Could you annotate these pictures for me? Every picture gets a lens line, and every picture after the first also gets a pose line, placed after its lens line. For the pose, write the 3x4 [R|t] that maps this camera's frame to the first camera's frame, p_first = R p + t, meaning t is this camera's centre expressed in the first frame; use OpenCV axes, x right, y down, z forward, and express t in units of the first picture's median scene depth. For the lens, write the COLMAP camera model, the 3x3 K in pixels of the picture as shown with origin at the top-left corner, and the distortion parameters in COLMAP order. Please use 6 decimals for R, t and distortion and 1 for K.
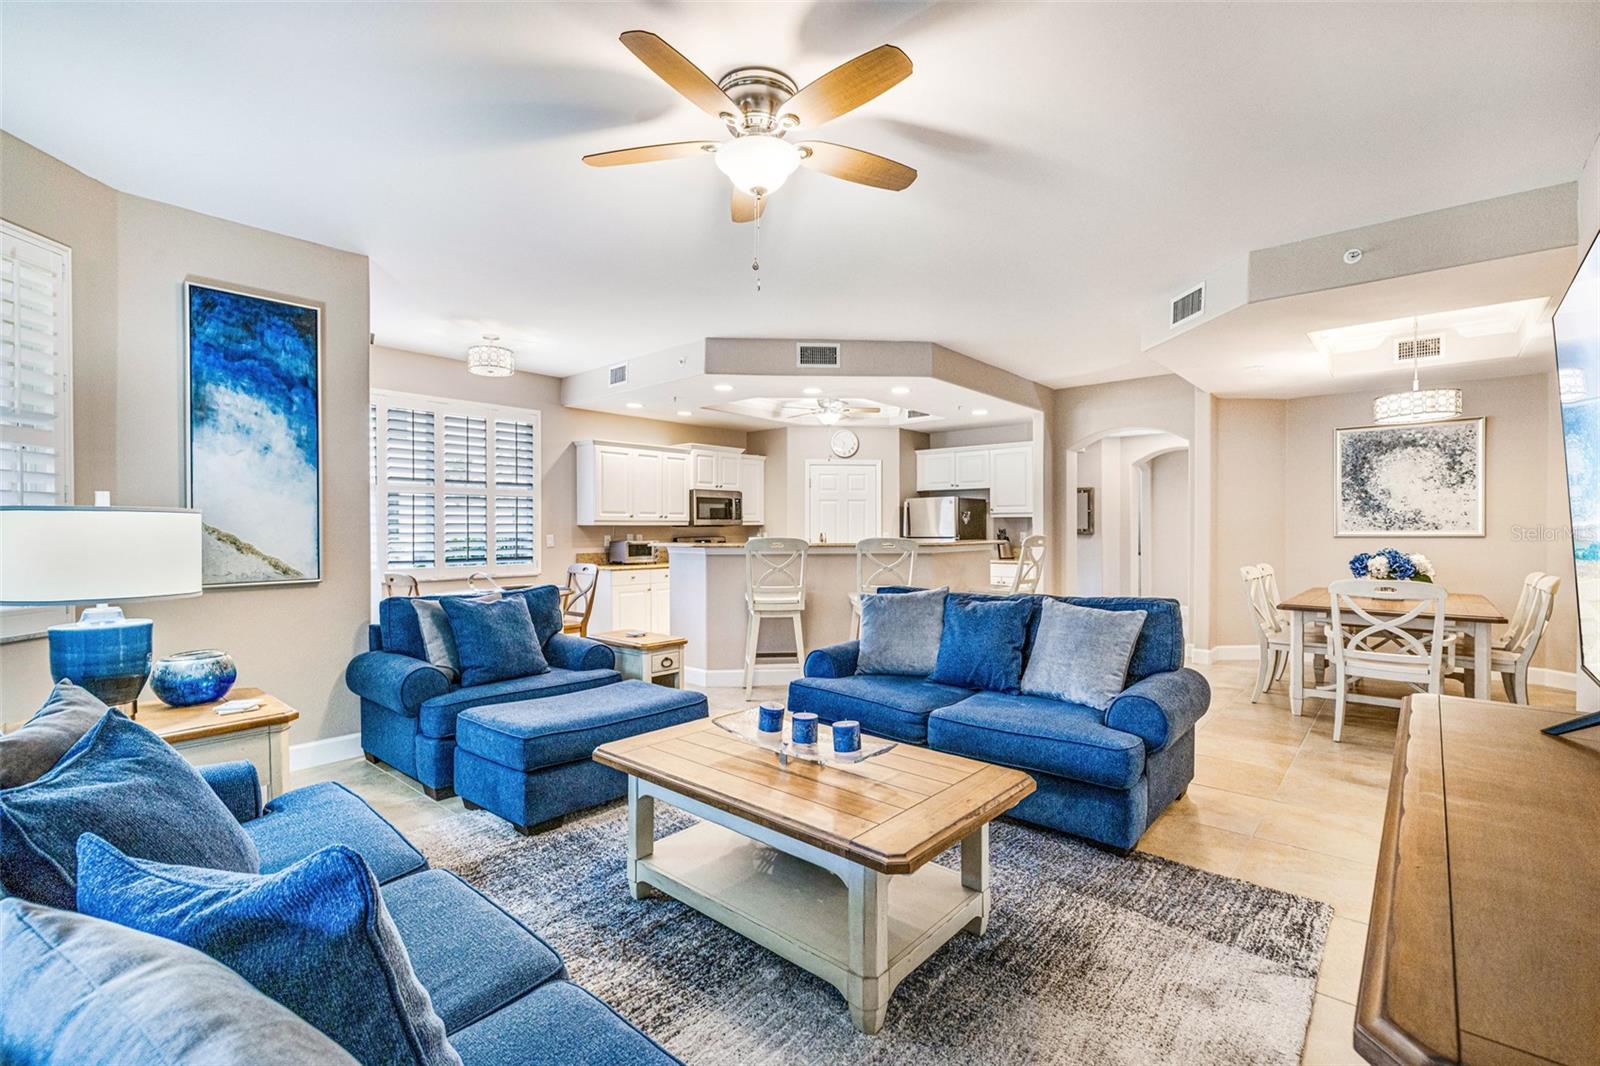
lens RADIAL K [[705.3, 0, 803.0], [0, 705.3, 533.4], [0, 0, 1]] dist [-0.000337, 0.000560]
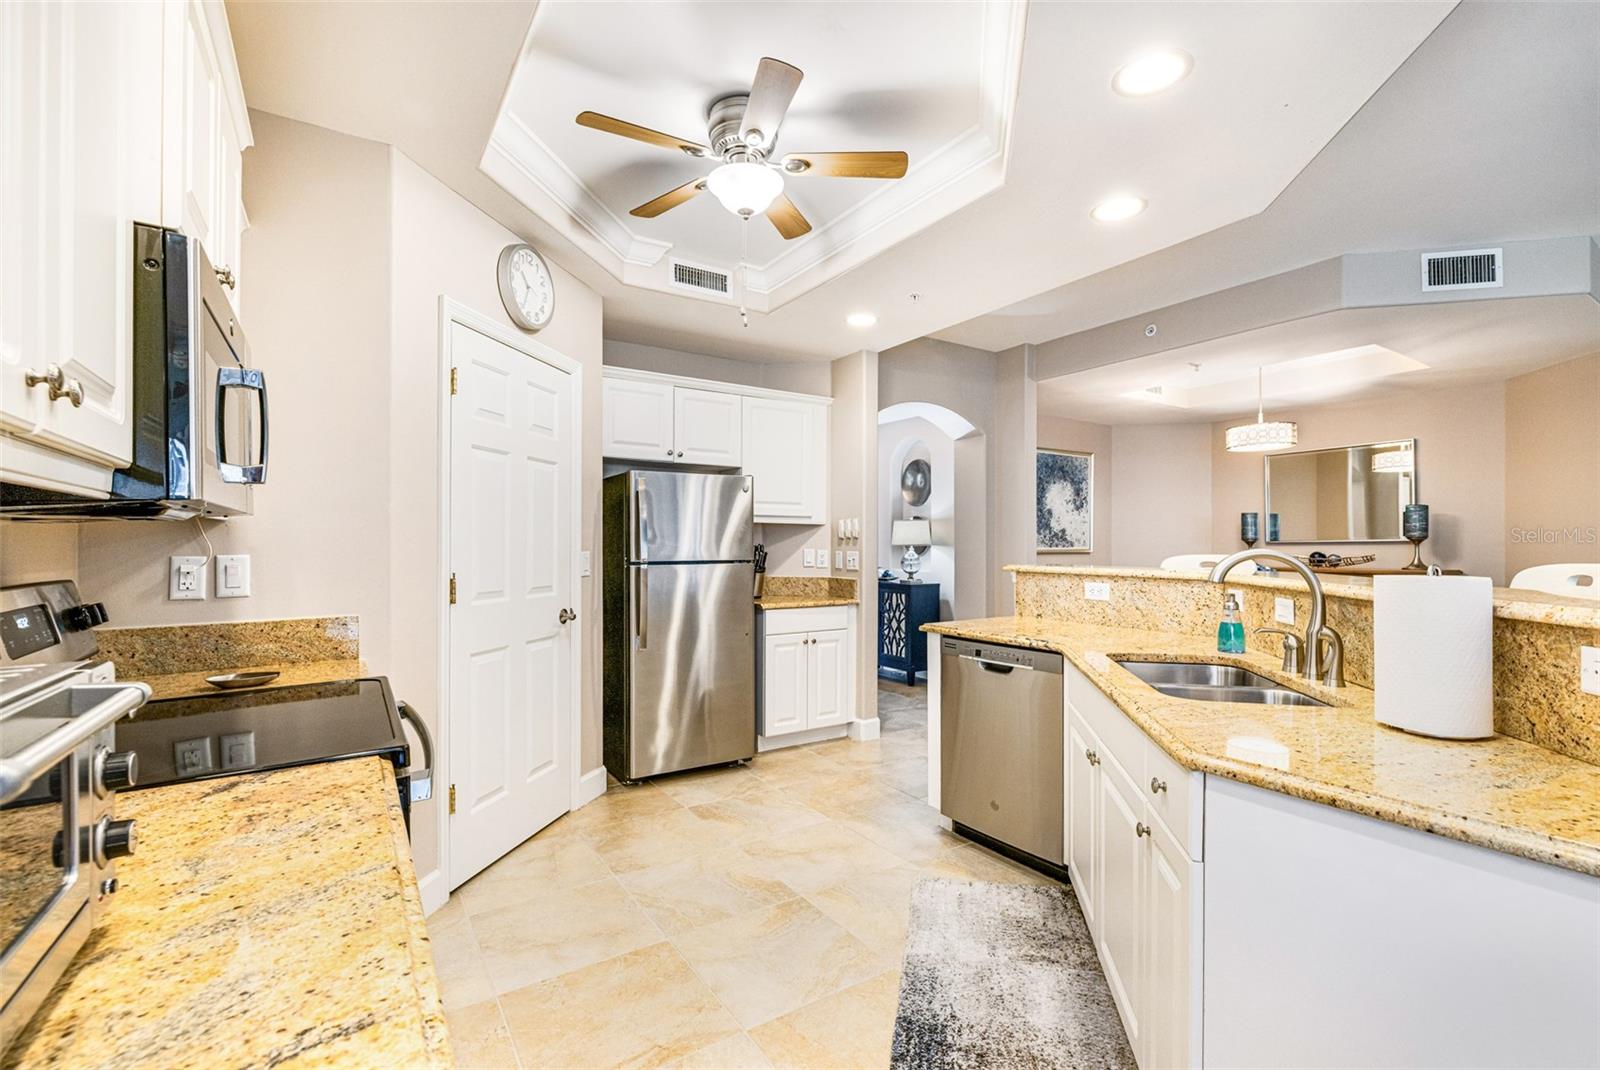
lens RADIAL K [[705.3, 0, 801.4], [0, 705.3, 540.5], [0, 0, 1]] dist [-0.000337, 0.000560]
pose [[0.270122, 0.009186, 0.962782, -0.287105], [0.001619, 0.999949, -0.009995, -0.004008], [-0.962825, 0.004259, 0.270094, 0.981512]]
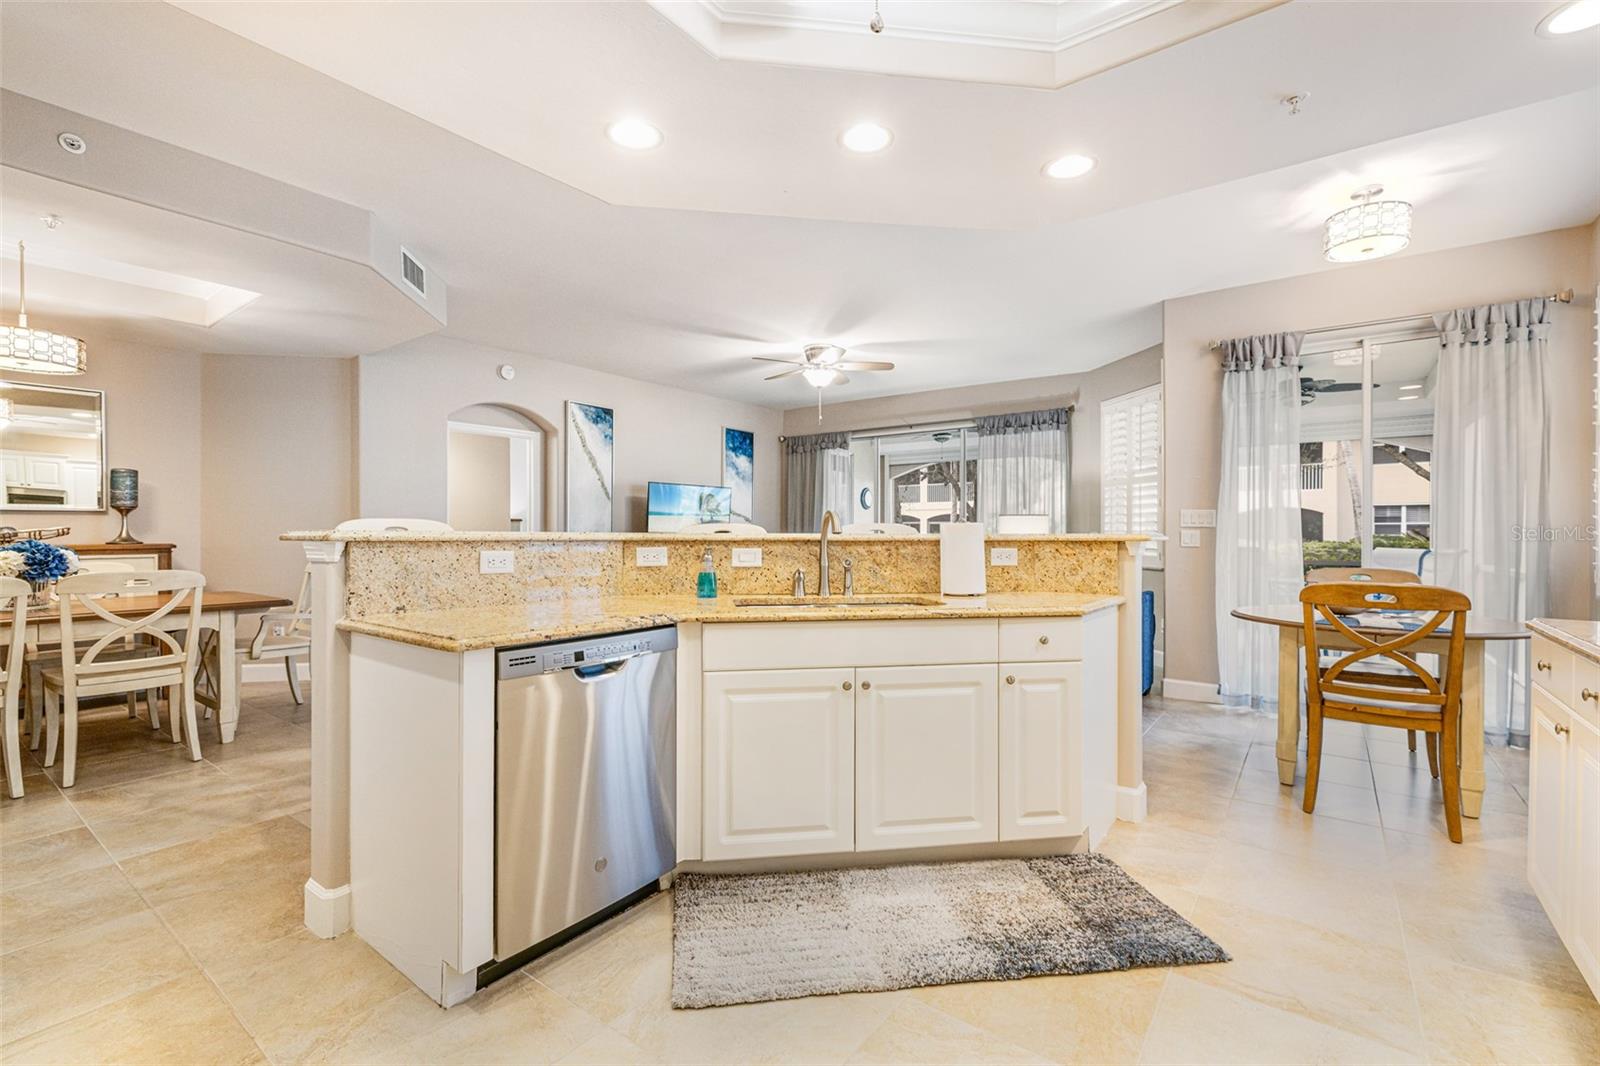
lens RADIAL K [[705.3, 0, 807.0], [0, 705.3, 528.4], [0, 0, 1]] dist [-0.000337, 0.000560]
pose [[-0.996180, 0.001368, -0.087315, 0.070737], [0.001409, 0.999999, -0.000407, 0.008015], [0.087314, -0.000528, -0.996181, 1.274905]]
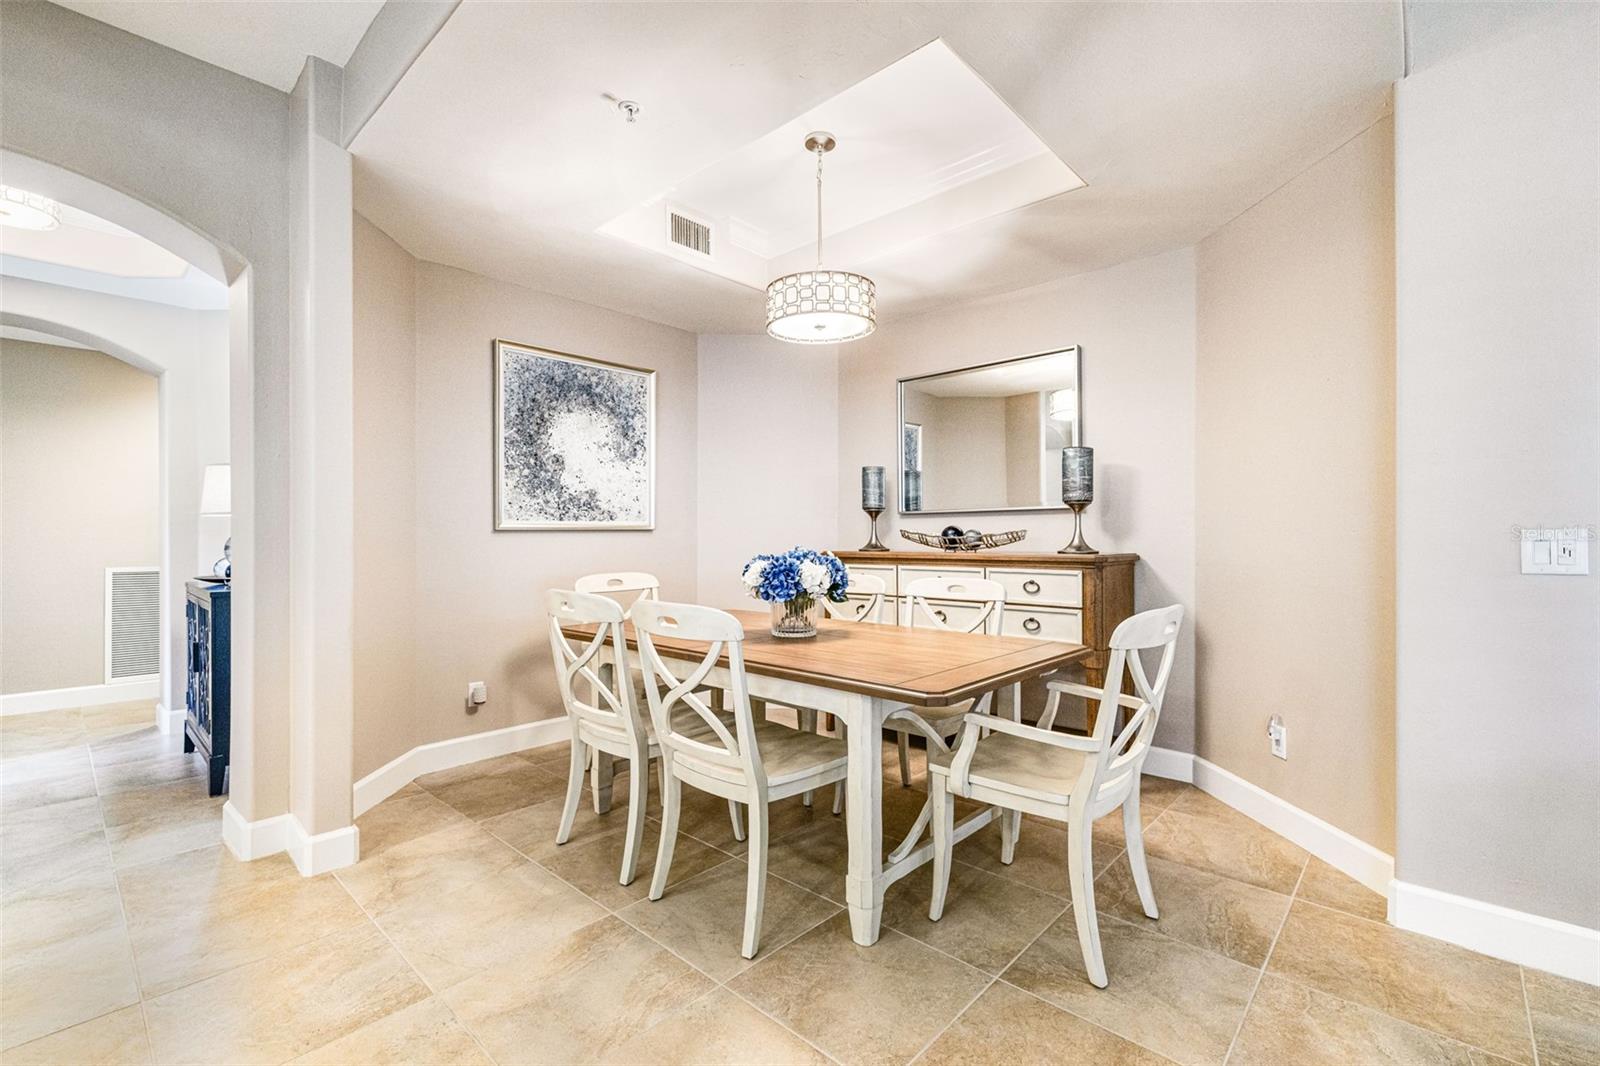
lens RADIAL K [[705.3, 0, 805.6], [0, 705.3, 529.9], [0, 0, 1]] dist [-0.000337, 0.000560]
pose [[0.013428, 0.005473, 0.999895, 0.184541], [0.004626, 0.999974, -0.005535, 0.007715], [-0.999899, 0.004700, 0.013402, 0.705246]]
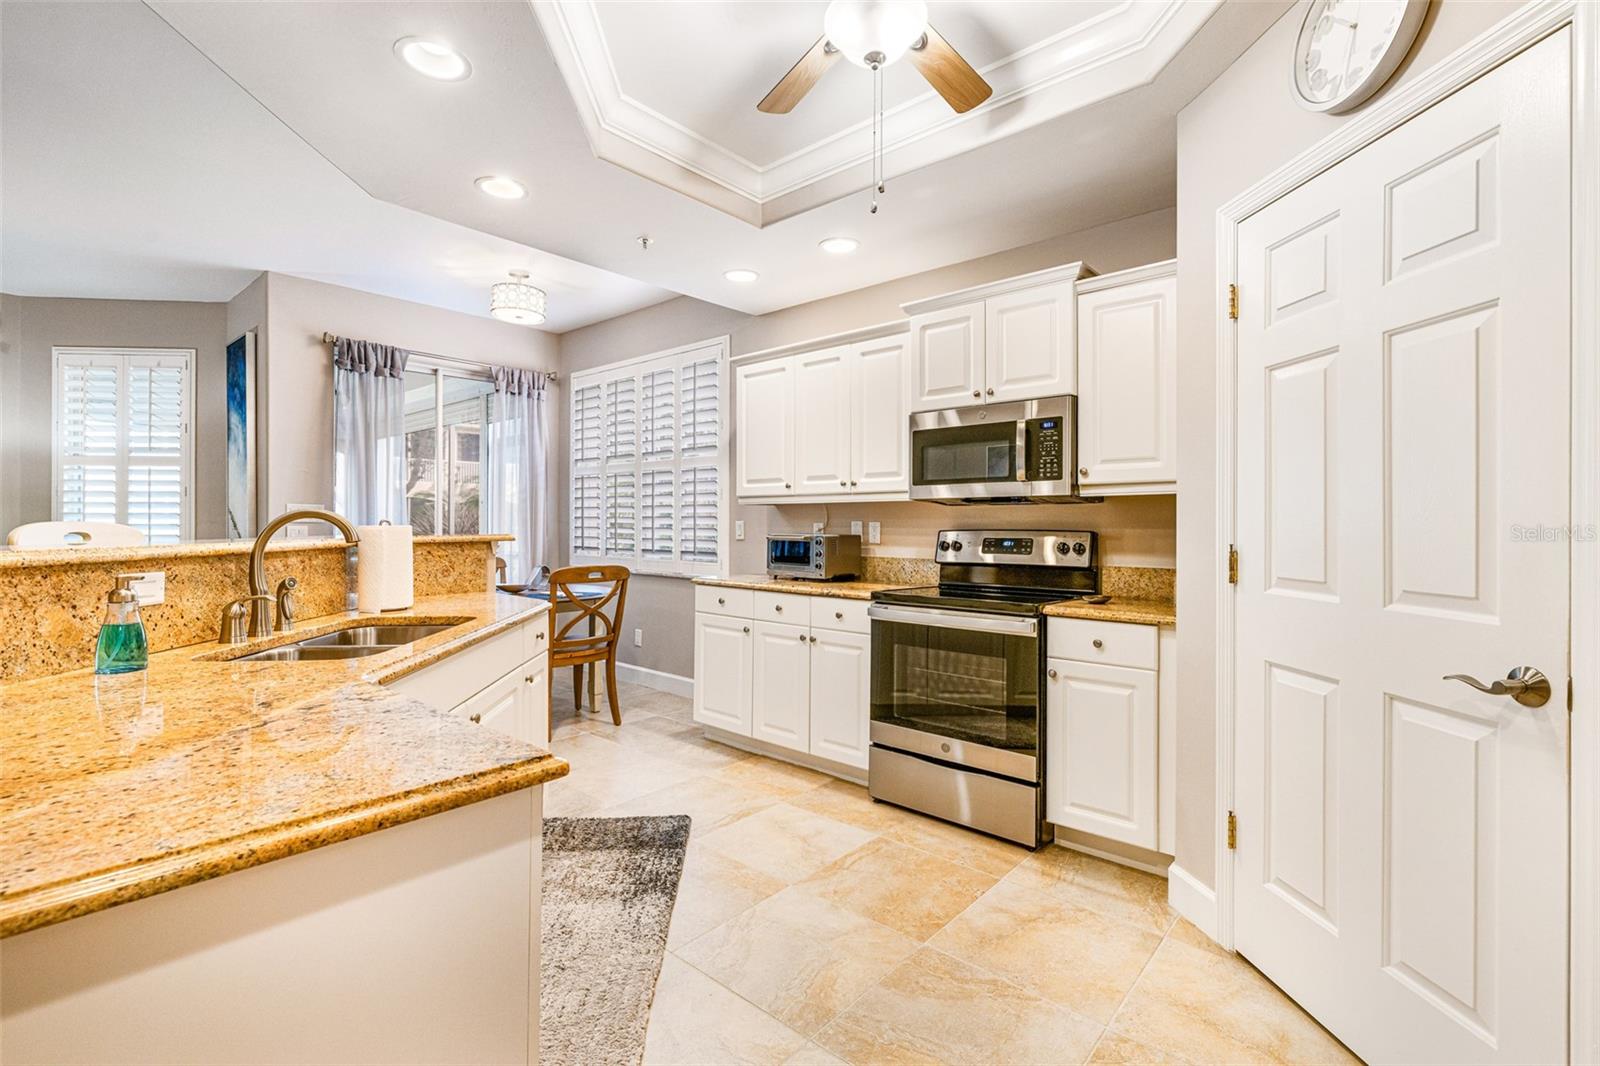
lens RADIAL K [[705.3, 0, 791.2], [0, 705.3, 520.7], [0, 0, 1]] dist [-0.000337, 0.000560]
pose [[-0.000191, 0.001563, -0.999999, 0.298033], [-0.009281, 0.999956, 0.001565, 0.000074], [0.999957, 0.009282, -0.000176, 1.071686]]
